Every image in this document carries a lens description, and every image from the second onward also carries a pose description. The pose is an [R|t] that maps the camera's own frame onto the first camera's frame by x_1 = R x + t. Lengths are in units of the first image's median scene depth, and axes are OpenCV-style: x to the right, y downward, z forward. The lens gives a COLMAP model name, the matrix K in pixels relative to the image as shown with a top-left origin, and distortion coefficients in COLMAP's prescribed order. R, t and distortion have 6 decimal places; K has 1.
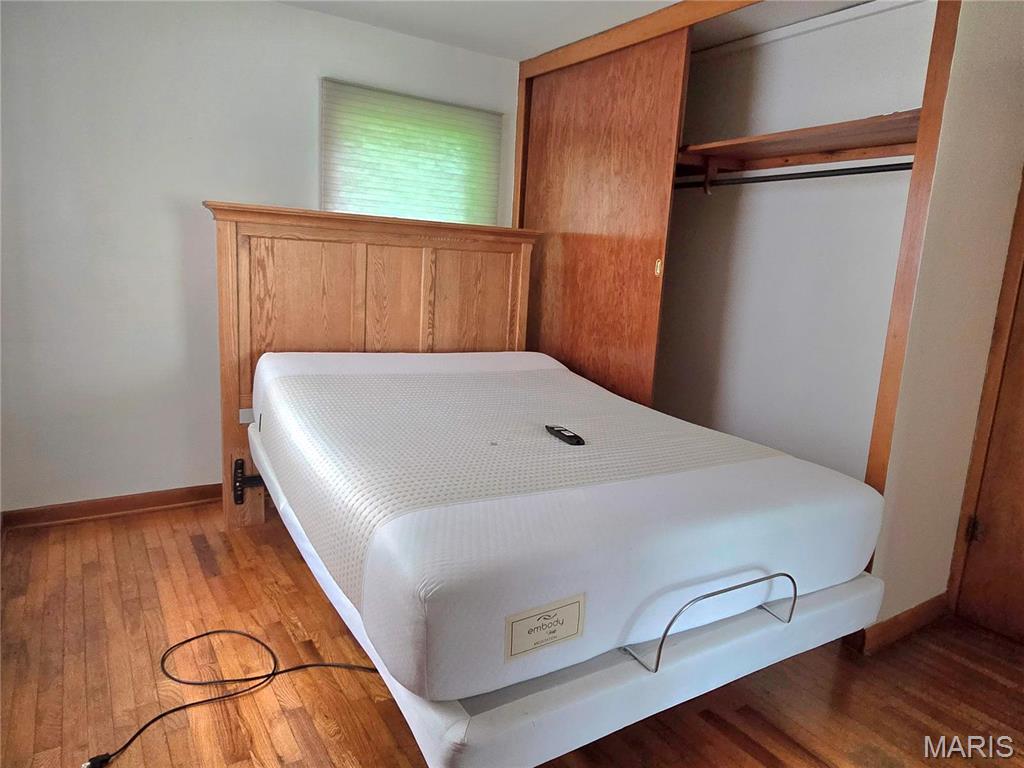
lens RADIAL K [[666.6, 0, 509.7], [0, 666.6, 378.5], [0, 0, 1]] dist [0.010796, -0.005857]
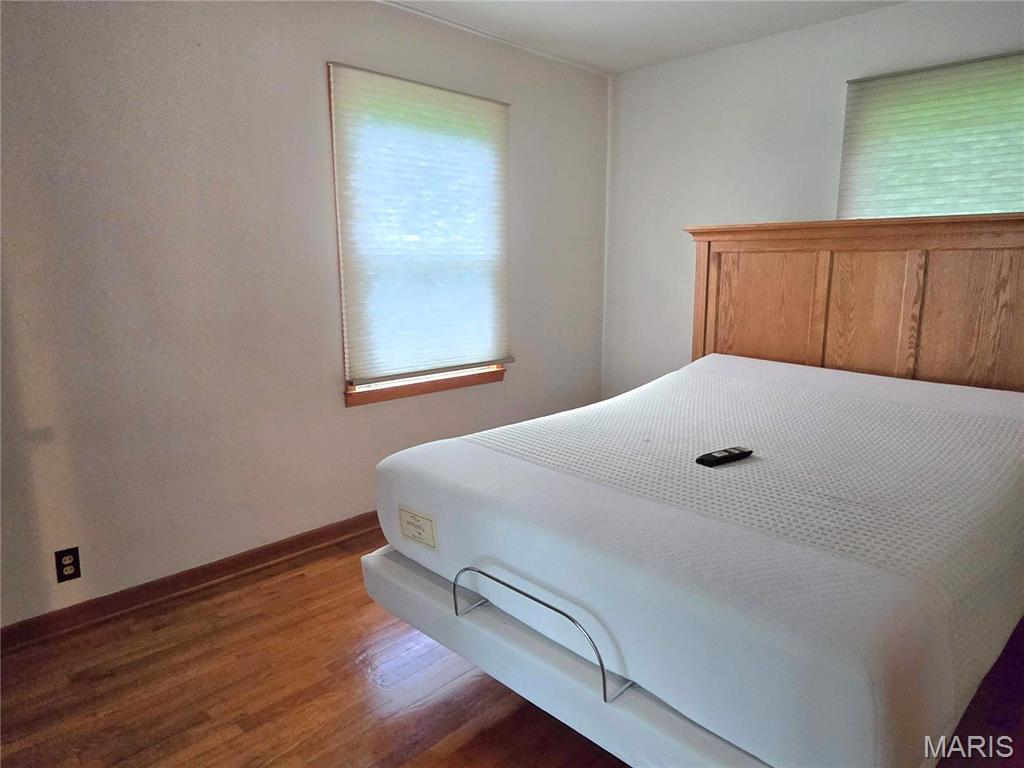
lens RADIAL K [[666.6, 0, 511.1], [0, 666.6, 387.9], [0, 0, 1]] dist [0.010796, -0.005857]
pose [[0.217306, 0.124569, -0.968122, 0.595135], [-0.157818, 0.983258, 0.091092, -0.025985], [0.963261, 0.132992, 0.233327, 0.359208]]
